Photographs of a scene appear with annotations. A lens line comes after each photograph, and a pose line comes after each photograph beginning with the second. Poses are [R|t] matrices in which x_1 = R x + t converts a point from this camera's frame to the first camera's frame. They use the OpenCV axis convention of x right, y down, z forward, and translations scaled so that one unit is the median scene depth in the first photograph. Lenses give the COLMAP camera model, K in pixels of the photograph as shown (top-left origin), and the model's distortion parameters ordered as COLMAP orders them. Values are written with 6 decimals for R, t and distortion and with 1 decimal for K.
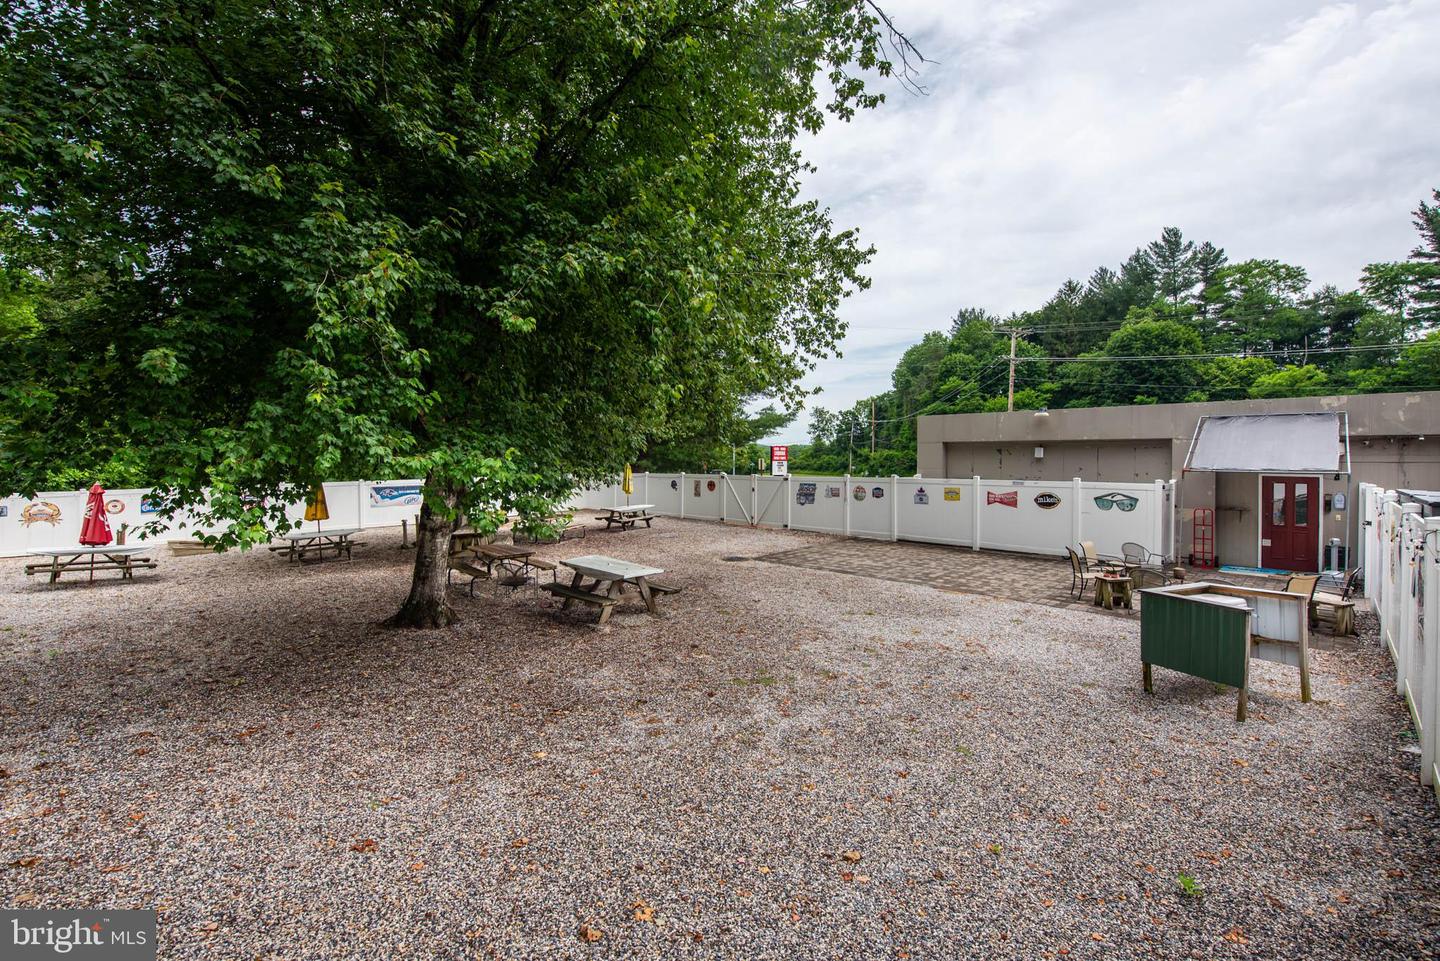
lens RADIAL K [[585.0, 0, 720.0], [0, 585.0, 480.5], [0, 0, 1]] dist [-0.001425, -0.000210]
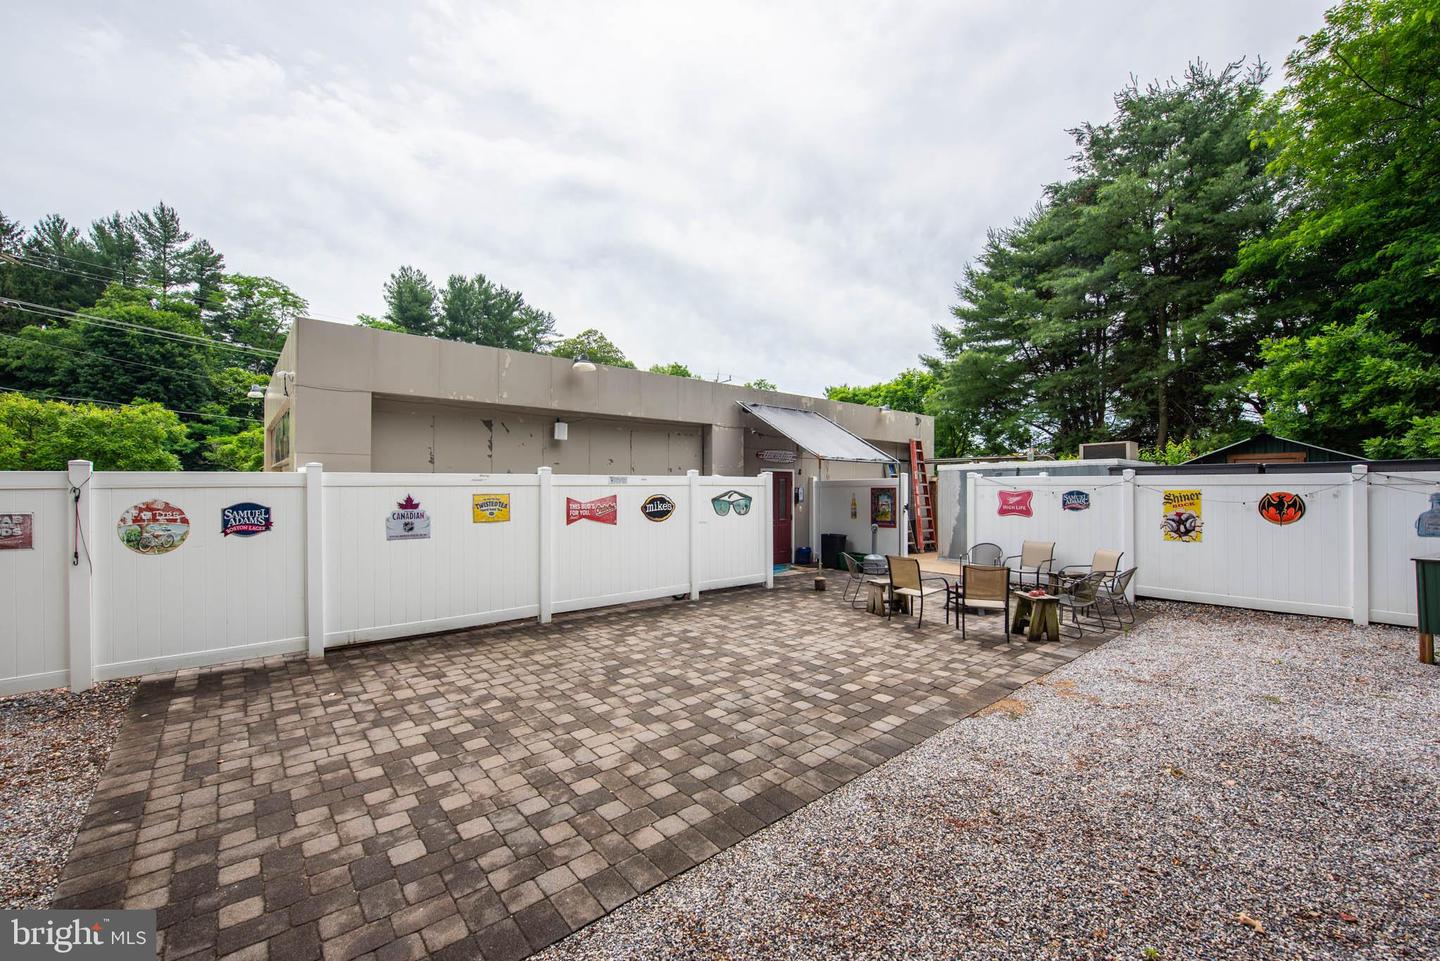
lens RADIAL K [[585.0, 0, 720.0], [0, 585.0, 480.5], [0, 0, 1]] dist [-0.001425, -0.000210]
pose [[0.080915, 0.008331, 0.996686, -0.020908], [0.034112, 0.999356, -0.011123, 0.010540], [-0.996137, 0.034899, 0.080579, 0.621493]]
